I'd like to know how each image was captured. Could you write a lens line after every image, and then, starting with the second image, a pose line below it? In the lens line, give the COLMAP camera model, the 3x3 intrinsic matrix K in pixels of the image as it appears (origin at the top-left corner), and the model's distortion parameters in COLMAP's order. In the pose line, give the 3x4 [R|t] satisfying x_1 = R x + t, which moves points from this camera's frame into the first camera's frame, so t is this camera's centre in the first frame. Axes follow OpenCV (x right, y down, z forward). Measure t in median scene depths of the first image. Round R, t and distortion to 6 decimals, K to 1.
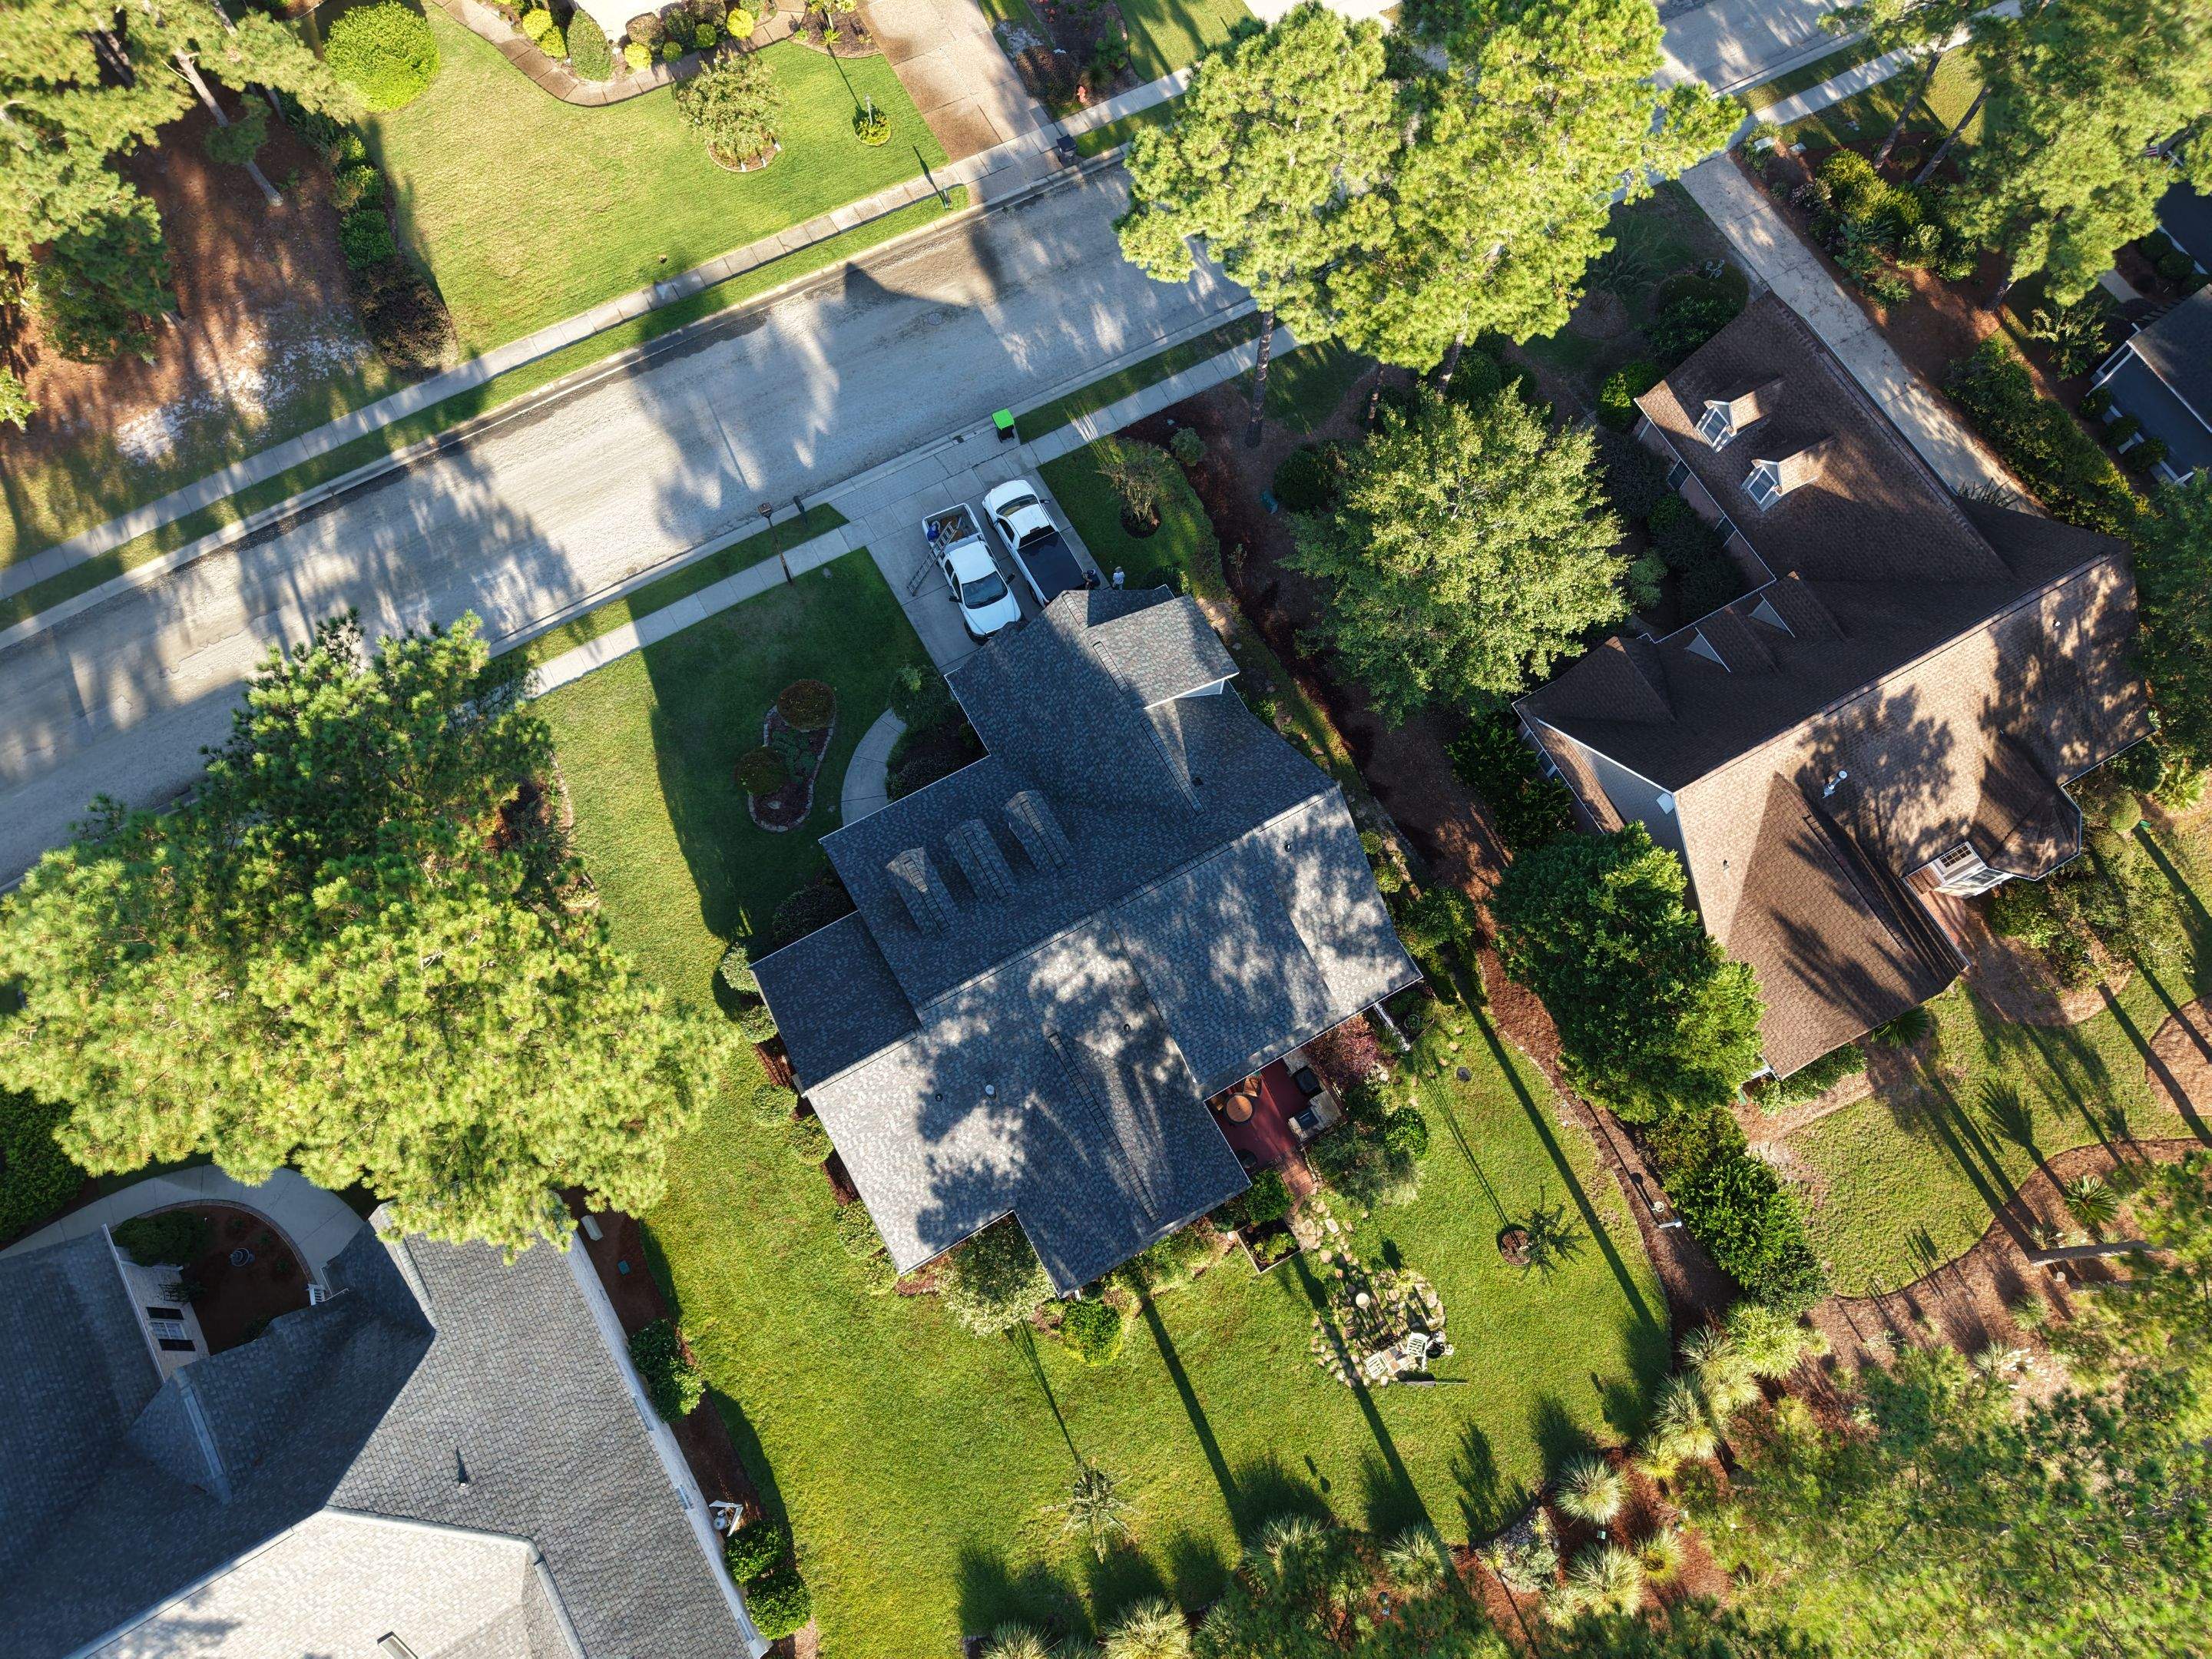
lens RADIAL K [[1540.5, 0, 1106.0], [0, 1540.5, 829.5], [0, 0, 1]] dist [0.055660, -0.006254]
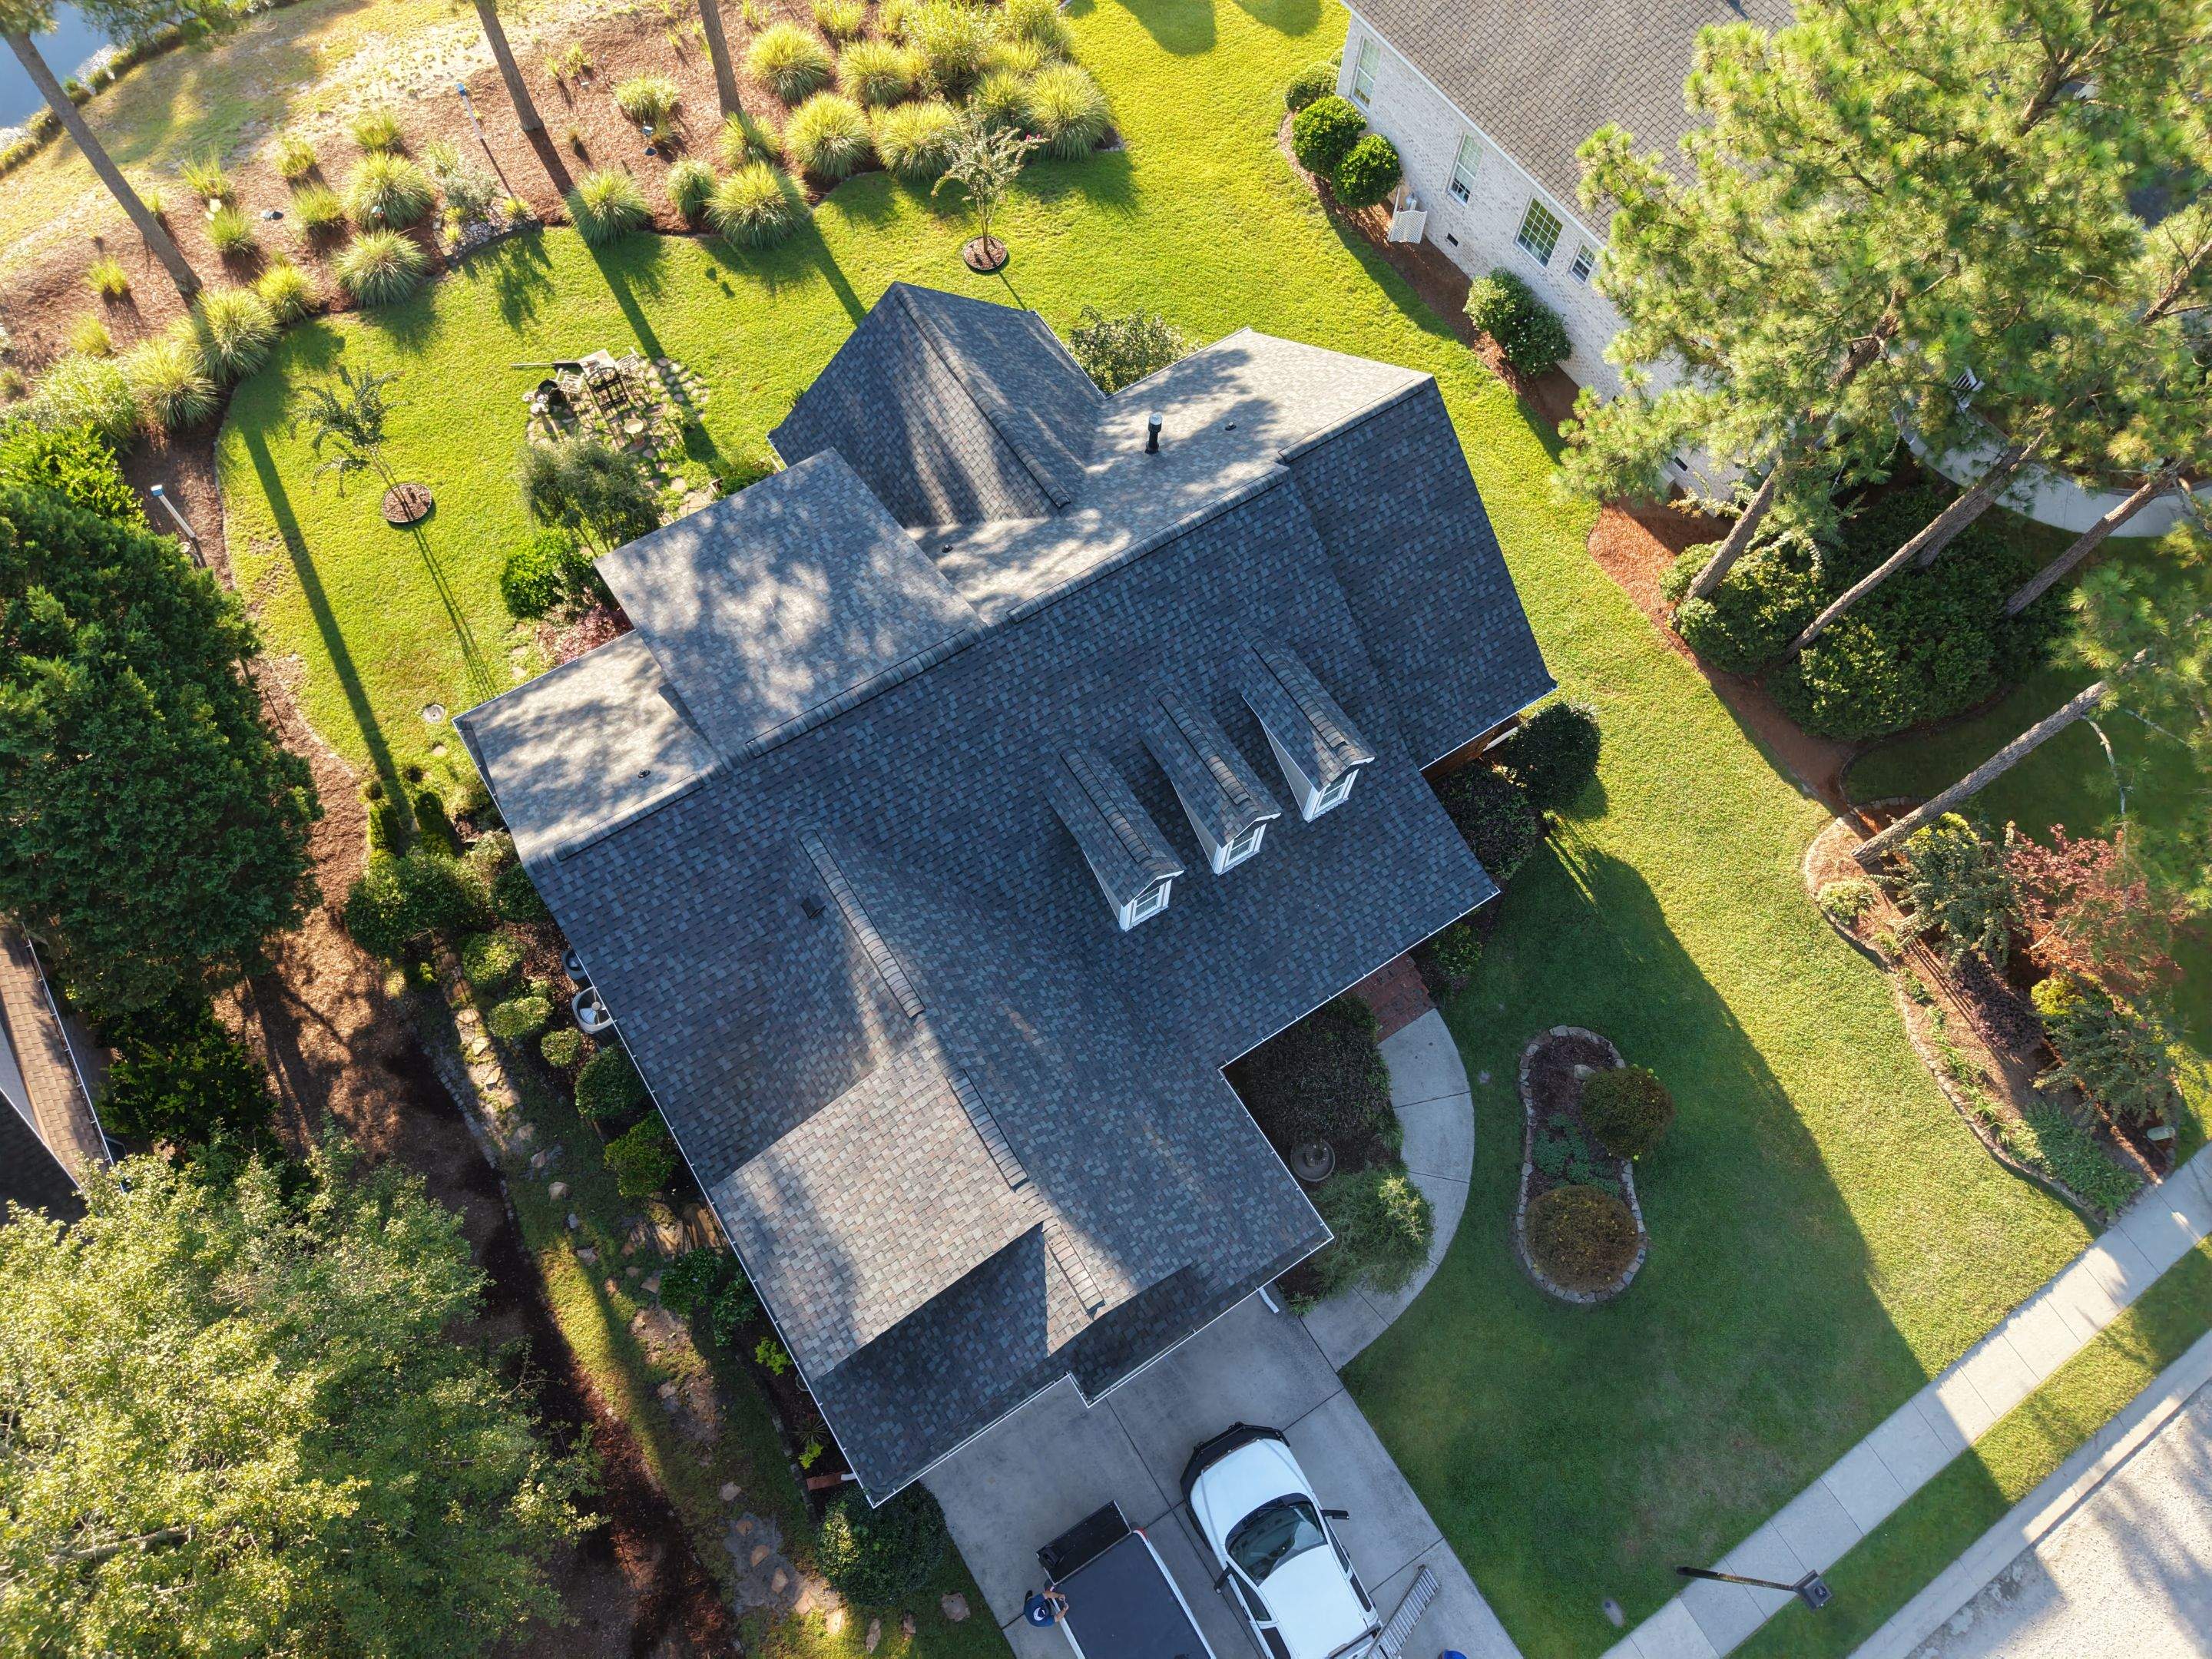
lens RADIAL K [[1465.8, 0, 1098.7], [0, 1465.8, 833.0], [0, 0, 1]] dist [0.084777, -0.109138]
pose [[-0.995395, 0.015406, -0.094614, 0.014843], [-0.075916, -0.729350, 0.679915, -0.347577], [-0.058532, 0.683967, 0.727161, 0.610046]]
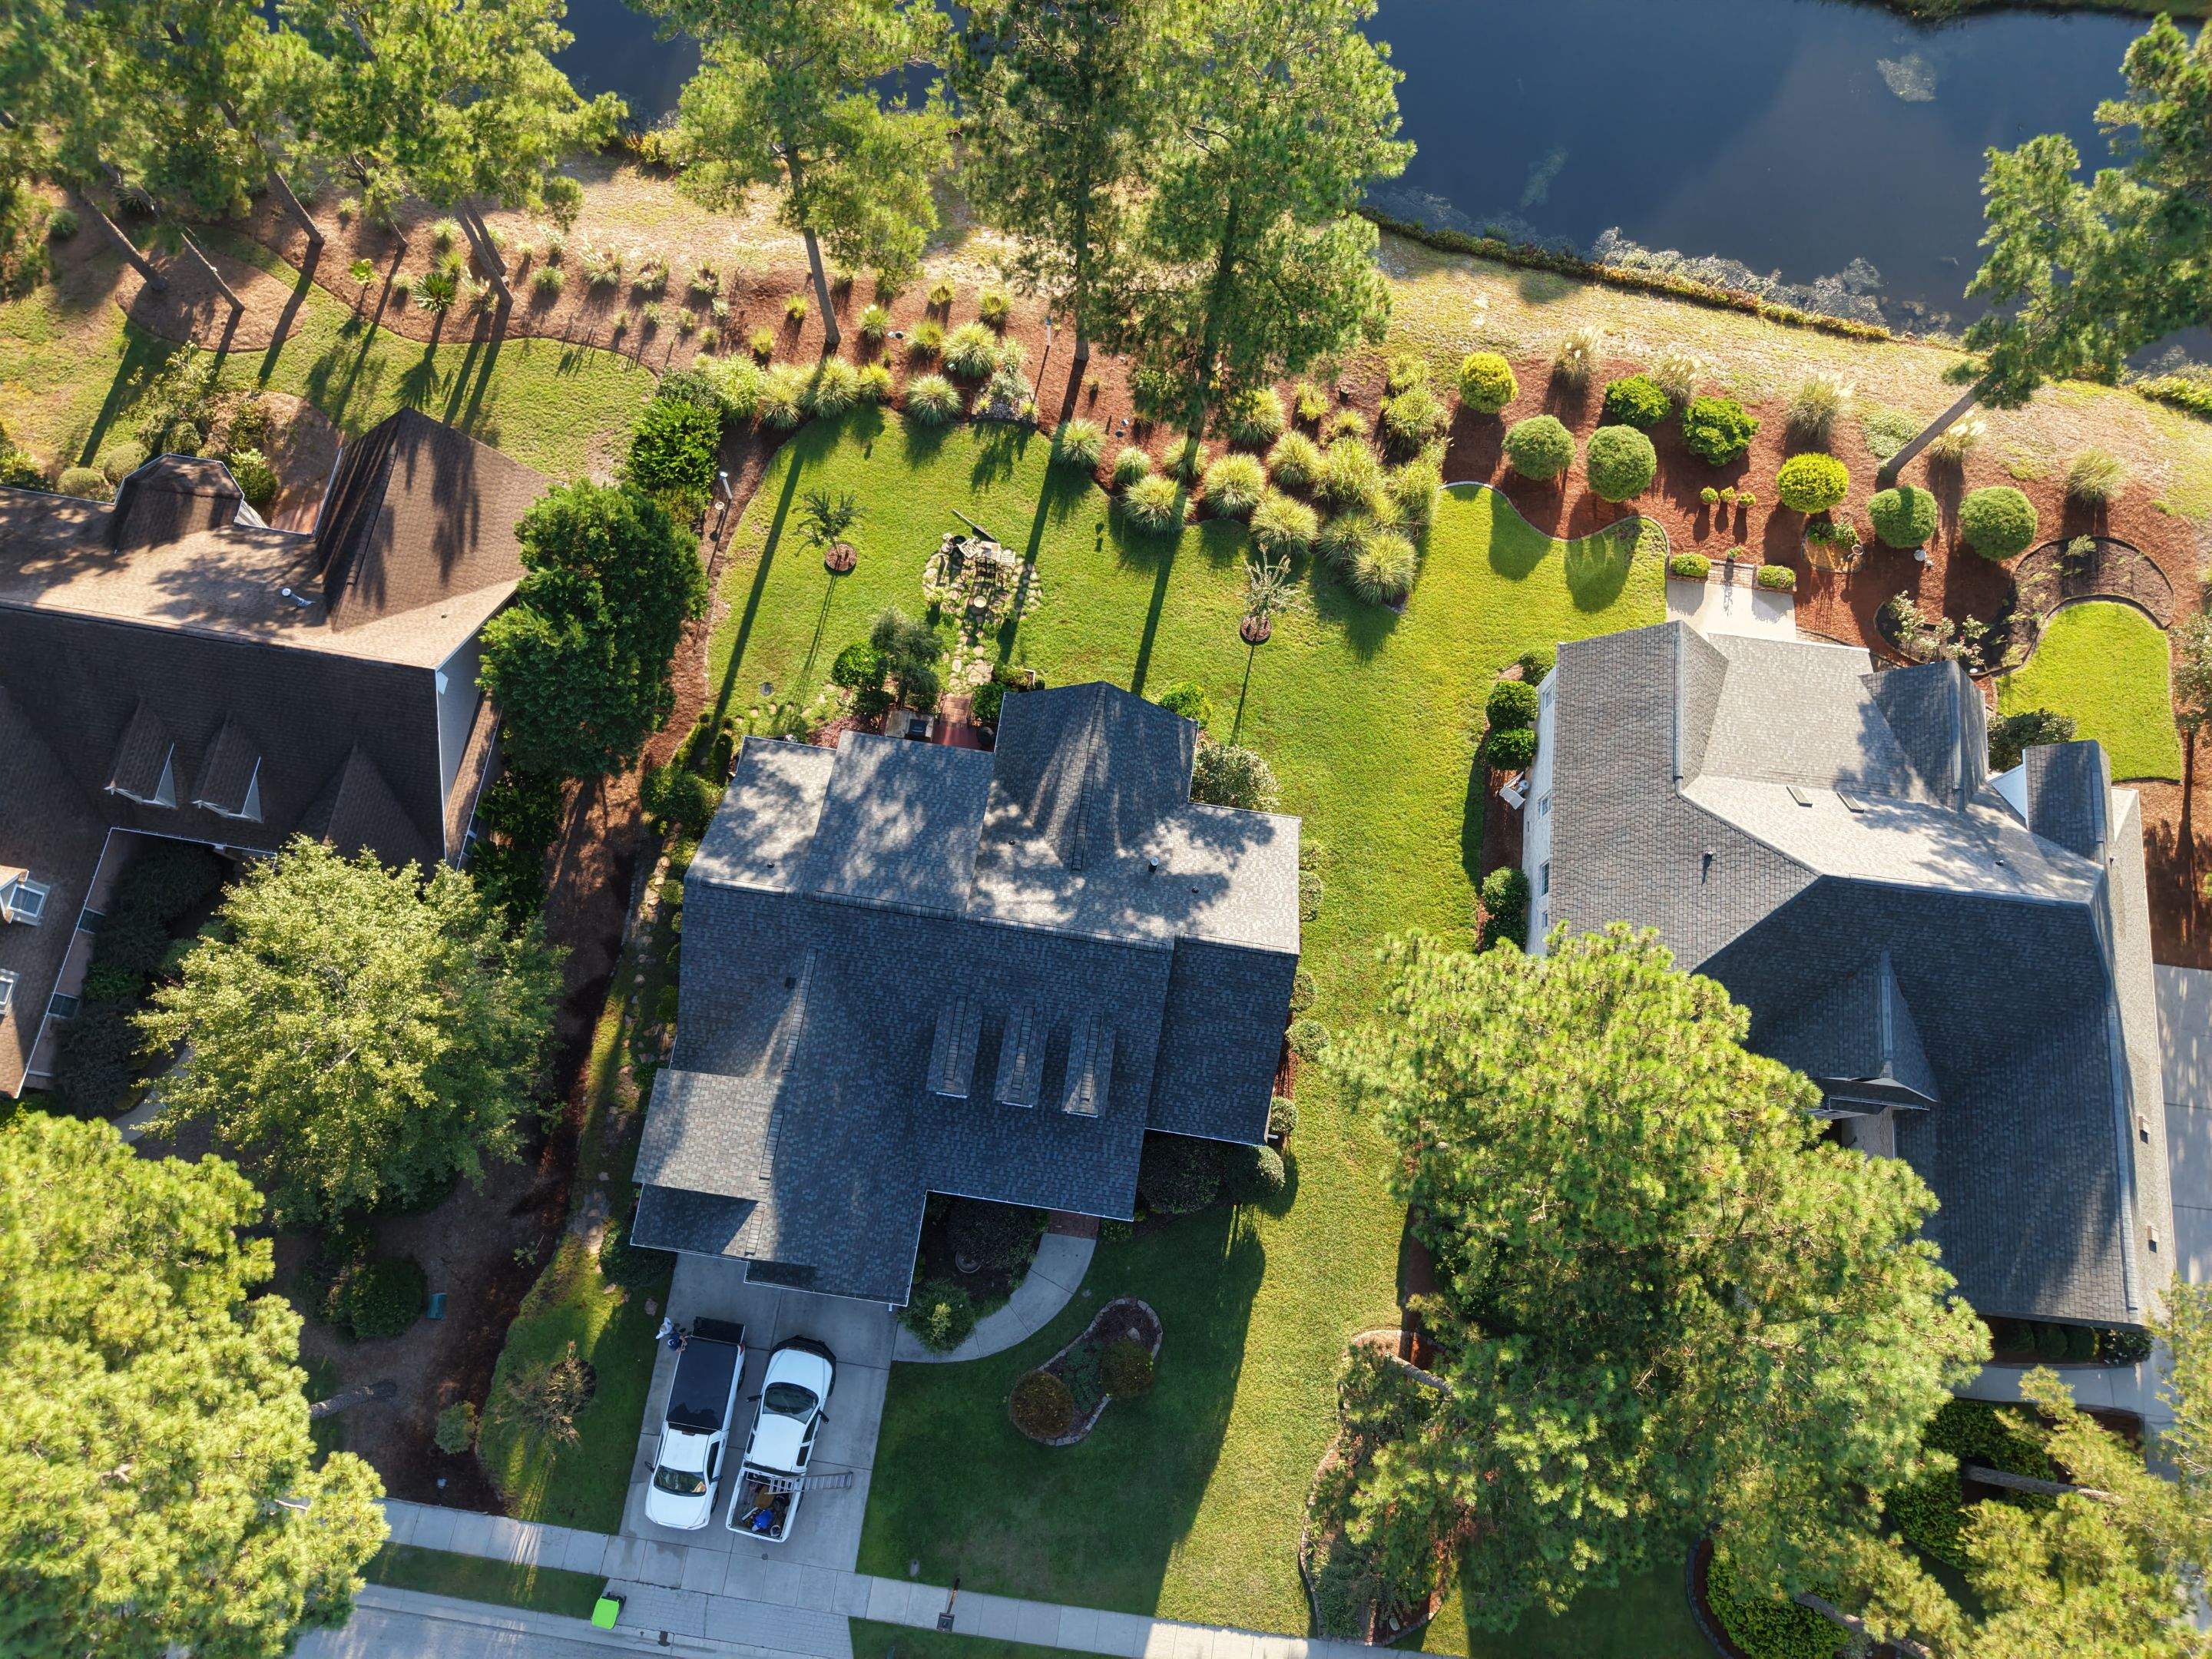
lens RADIAL K [[1523.2, 0, 1106.0], [0, 1523.2, 829.5], [0, 0, 1]] dist [0.032878, -0.010463]
pose [[-0.785631, -0.610182, 0.102284, -0.126953], [0.558651, -0.628577, 0.541110, -0.364765], [-0.265882, 0.482254, 0.834708, 0.117027]]
